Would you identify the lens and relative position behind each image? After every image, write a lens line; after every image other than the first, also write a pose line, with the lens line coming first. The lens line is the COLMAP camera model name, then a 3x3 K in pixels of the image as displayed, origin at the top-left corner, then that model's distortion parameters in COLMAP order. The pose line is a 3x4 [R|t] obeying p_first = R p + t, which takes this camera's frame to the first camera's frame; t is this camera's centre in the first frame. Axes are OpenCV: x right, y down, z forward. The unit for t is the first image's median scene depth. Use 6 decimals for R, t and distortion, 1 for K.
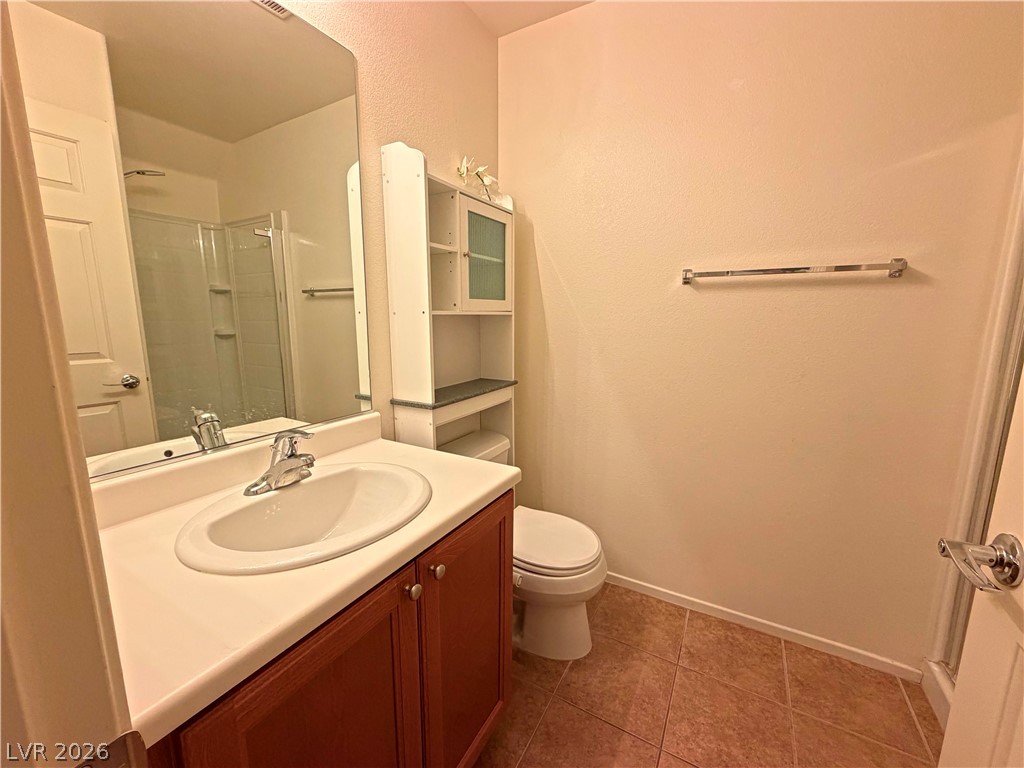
lens RADIAL K [[408.5, 0, 510.1], [0, 408.5, 382.2], [0, 0, 1]] dist [0.002181, -0.000555]
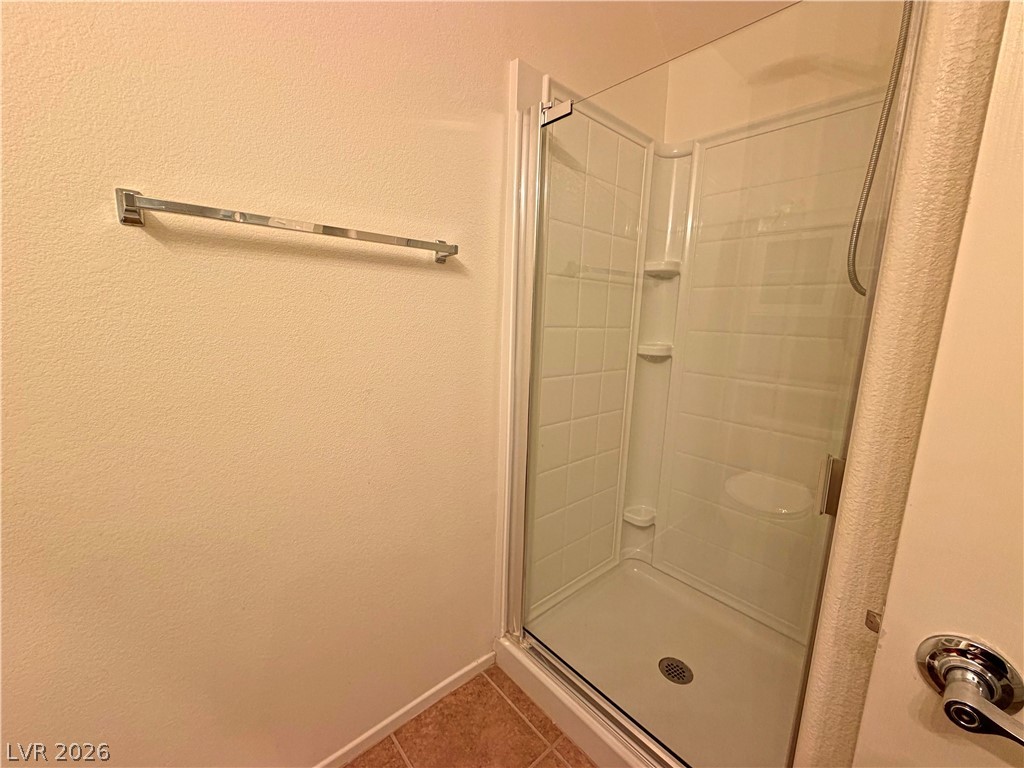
lens RADIAL K [[408.5, 0, 508.0], [0, 408.5, 384.9], [0, 0, 1]] dist [0.002181, -0.000555]
pose [[0.322422, -0.152810, 0.934180, 0.146744], [0.122896, 0.985289, 0.118754, -0.085874], [-0.938584, 0.076518, 0.336459, 0.572951]]
